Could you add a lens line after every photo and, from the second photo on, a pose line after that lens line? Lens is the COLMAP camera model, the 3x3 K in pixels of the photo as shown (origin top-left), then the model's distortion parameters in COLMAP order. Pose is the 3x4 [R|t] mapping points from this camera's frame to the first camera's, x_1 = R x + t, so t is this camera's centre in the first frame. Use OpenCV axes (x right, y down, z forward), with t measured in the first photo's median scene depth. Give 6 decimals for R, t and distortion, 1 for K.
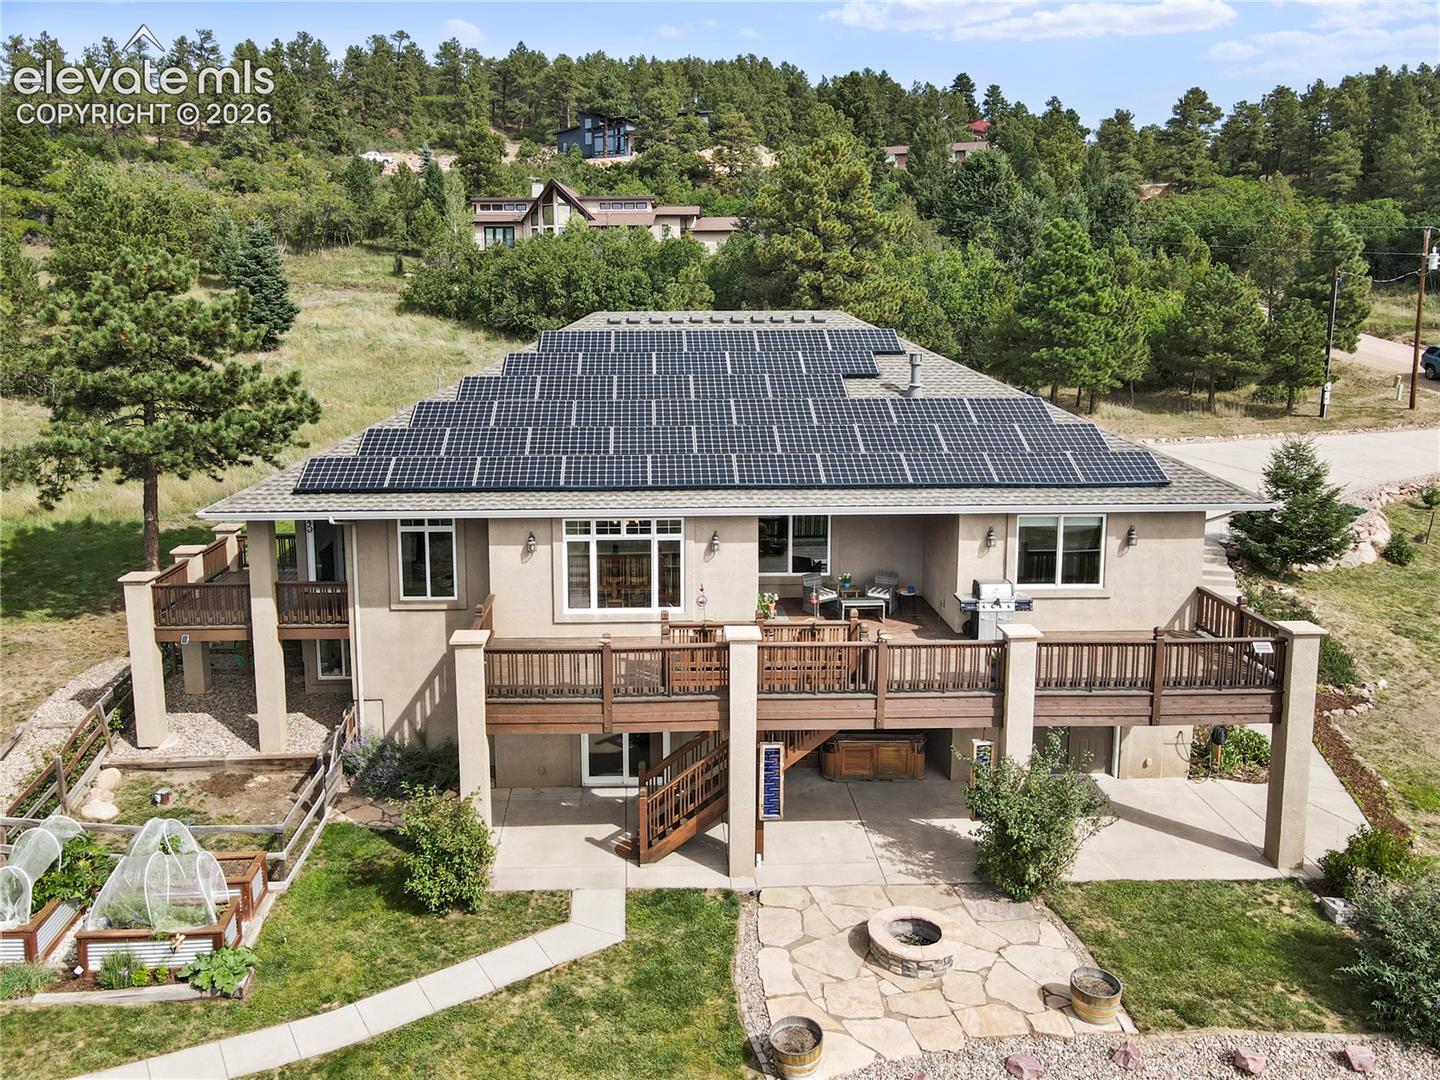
lens RADIAL K [[1055.8, 0, 720.0], [0, 1055.8, 540.0], [0, 0, 1]] dist [0.002969, 0.026200]
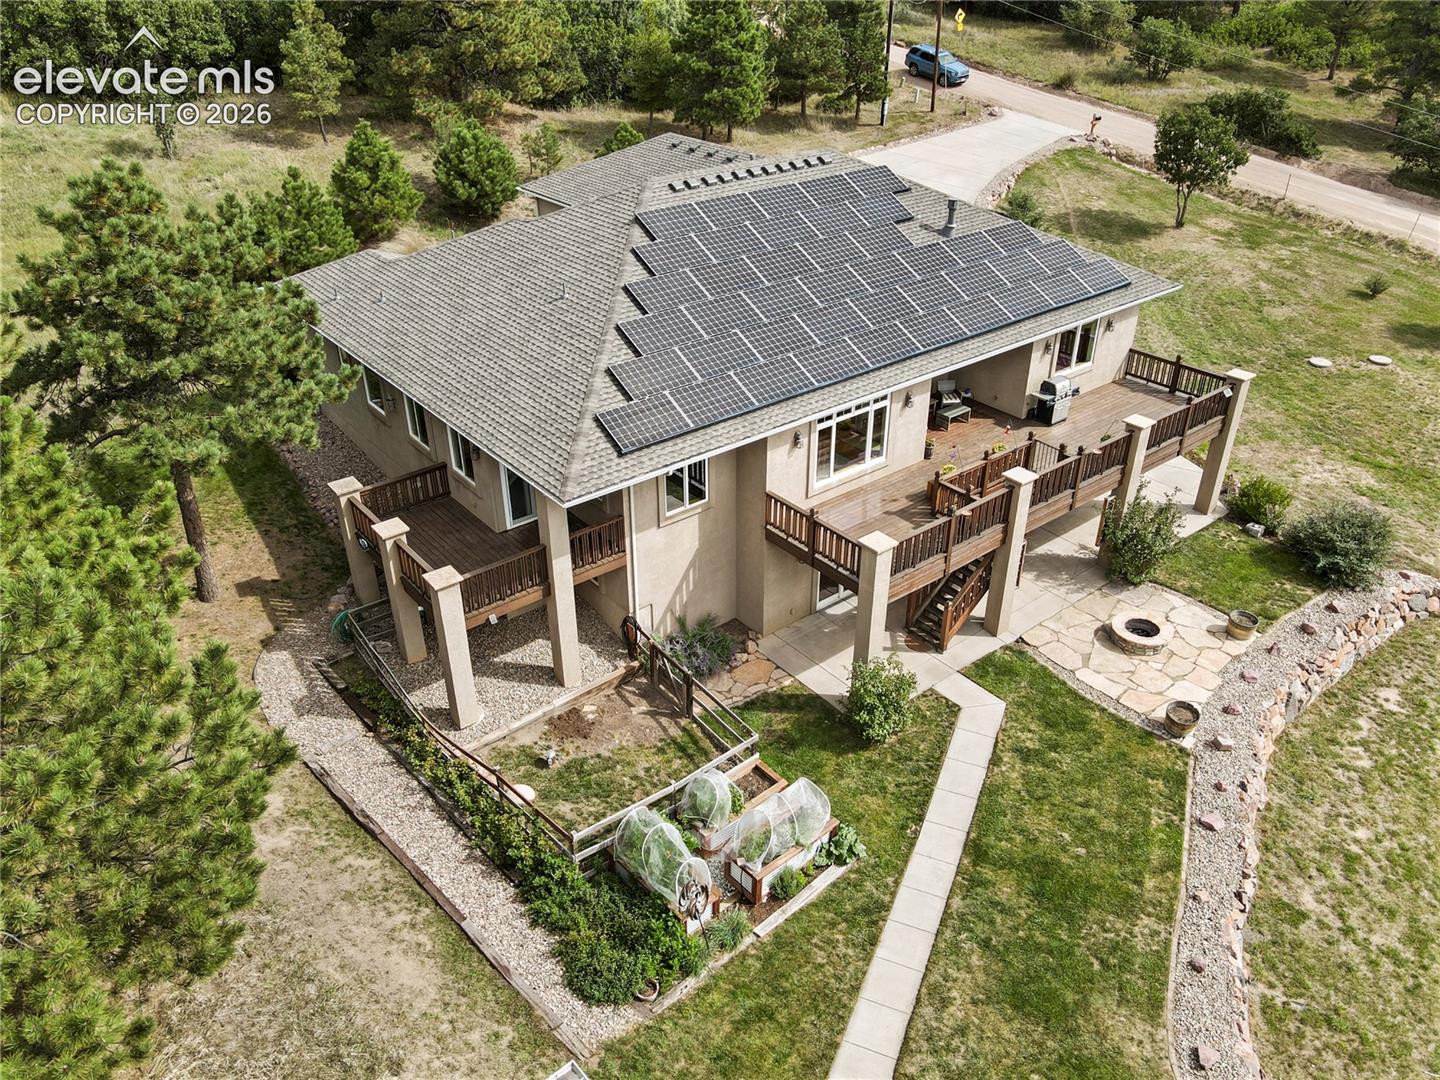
lens RADIAL K [[977.6, 0, 721.6], [0, 977.6, 568.6], [0, 0, 1]] dist [0.002450, 0.003850]
pose [[0.804816, -0.329948, 0.493361, -0.808580], [0.129778, 0.908955, 0.396180, -0.299188], [-0.579162, -0.254825, 0.774362, 0.188853]]
